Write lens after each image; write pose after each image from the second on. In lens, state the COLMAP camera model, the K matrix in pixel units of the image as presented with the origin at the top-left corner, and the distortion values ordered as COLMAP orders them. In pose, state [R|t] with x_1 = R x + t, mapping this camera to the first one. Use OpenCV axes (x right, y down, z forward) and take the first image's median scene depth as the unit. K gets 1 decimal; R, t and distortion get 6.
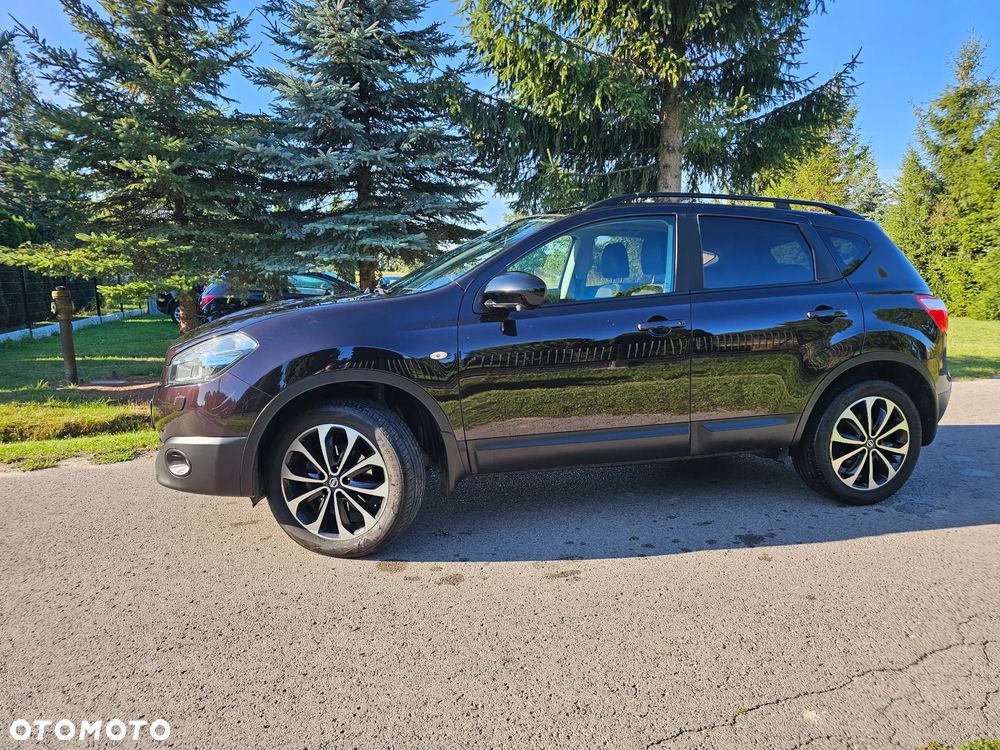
lens RADIAL K [[614.8, 0, 524.3], [0, 614.8, 374.8], [0, 0, 1]] dist [0.041499, -0.017953]
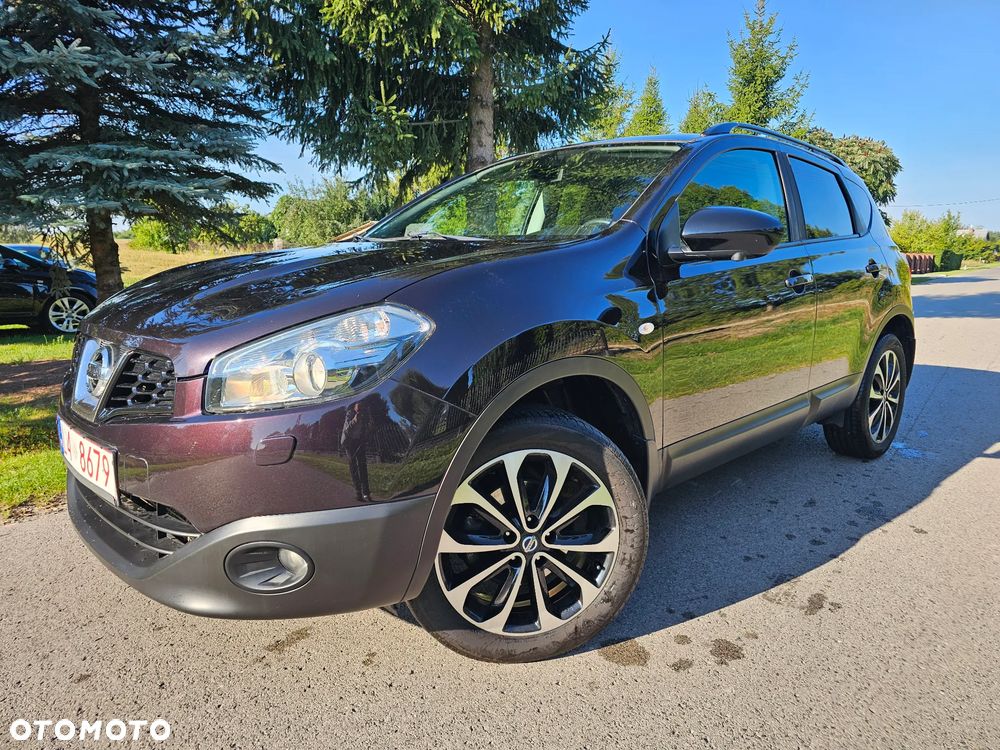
lens RADIAL K [[618.0, 0, 500.0], [0, 618.0, 375.0], [0, 0, 1]] dist [0.049726, -0.037503]
pose [[0.896561, -0.082868, 0.435100, -0.450574], [0.065564, 0.996350, 0.054663, -0.021889], [-0.438041, -0.020481, 0.898721, 0.353694]]
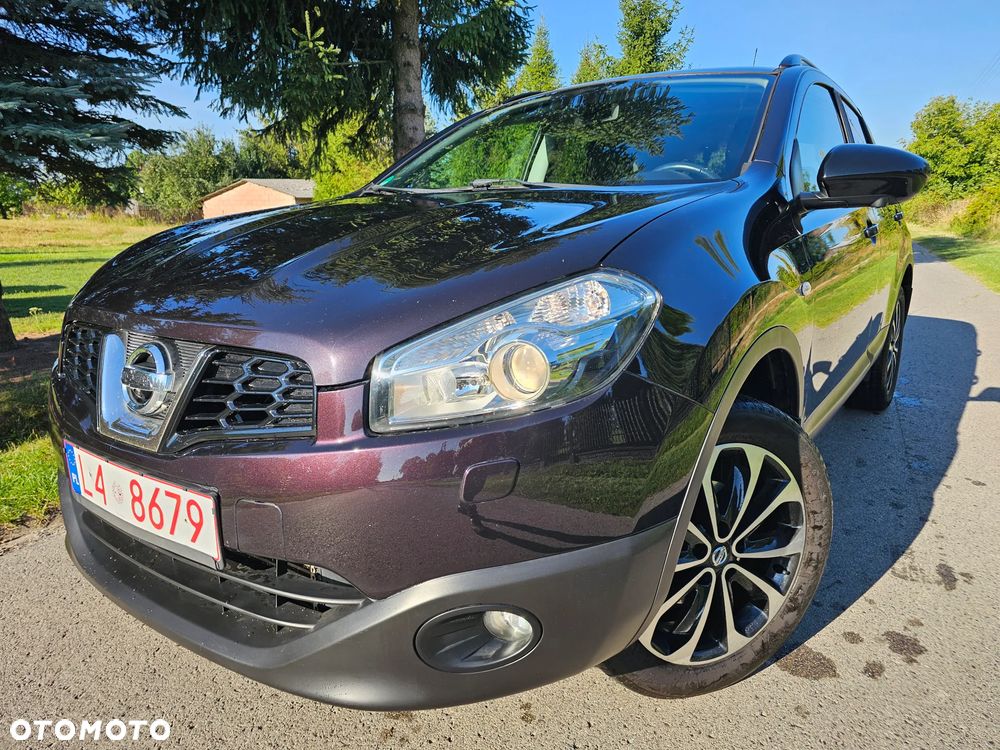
lens RADIAL K [[627.6, 0, 500.0], [0, 627.6, 375.0], [0, 0, 1]] dist [0.023348, -0.002765]
pose [[0.807732, -0.159141, 0.567665, -0.555457], [0.103886, 0.986232, 0.128664, -0.044939], [-0.580325, -0.044953, 0.813144, 0.526763]]
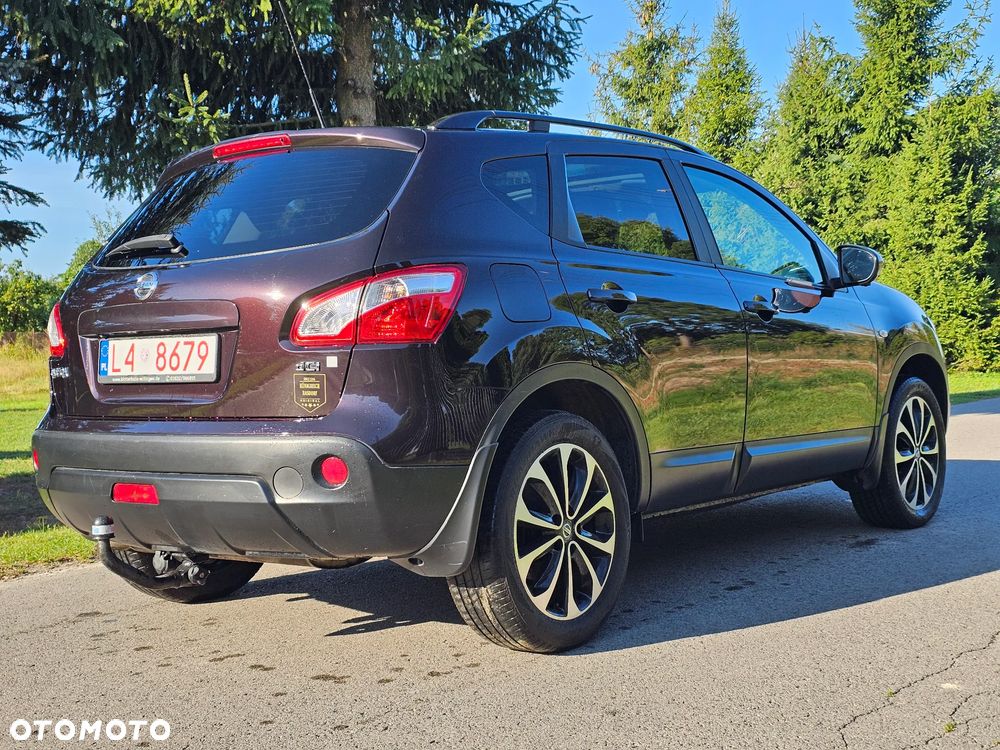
lens RADIAL K [[1190.9, 0, 497.6], [0, 1190.9, 390.6], [0, 0, 1]] dist [0.055801, -0.036009]
pose [[0.892528, -0.057556, 0.447305, -0.457694], [0.107965, 0.990252, -0.088007, 0.114263], [-0.437879, 0.126842, 0.890041, -0.177262]]
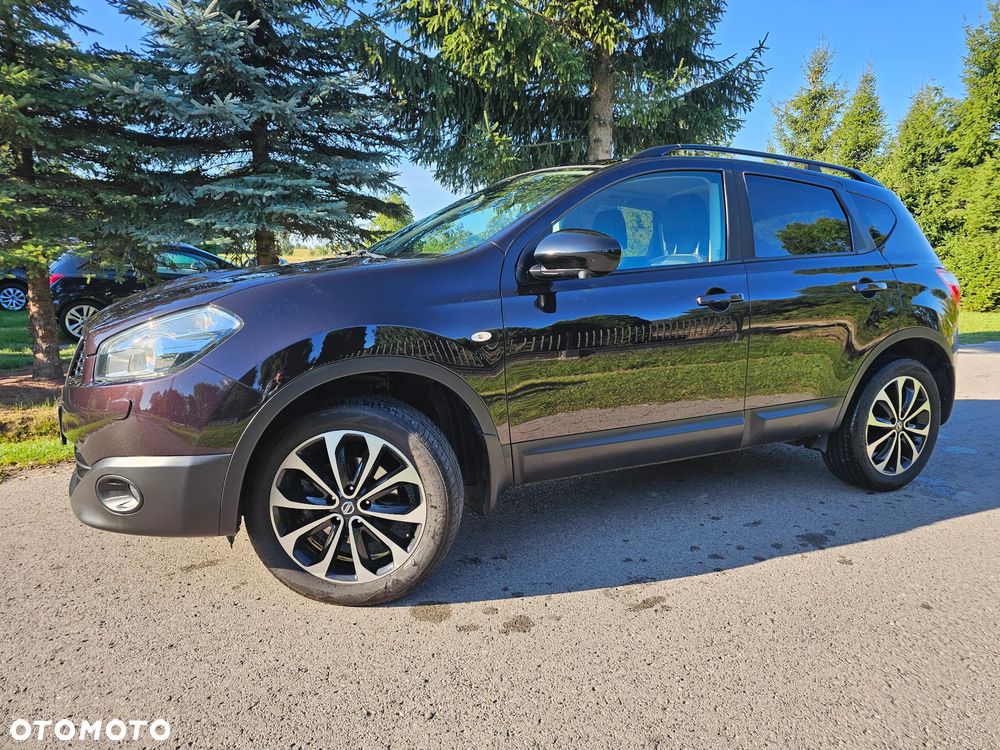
lens RADIAL K [[619.4, 0, 520.6], [0, 619.4, 379.1], [0, 0, 1]] dist [0.032740, -0.012751]
pose [[0.982549, -0.024235, 0.184417, -0.181916], [0.018995, 0.999366, 0.030125, -0.000109], [-0.185030, -0.026096, 0.982386, 0.173323]]
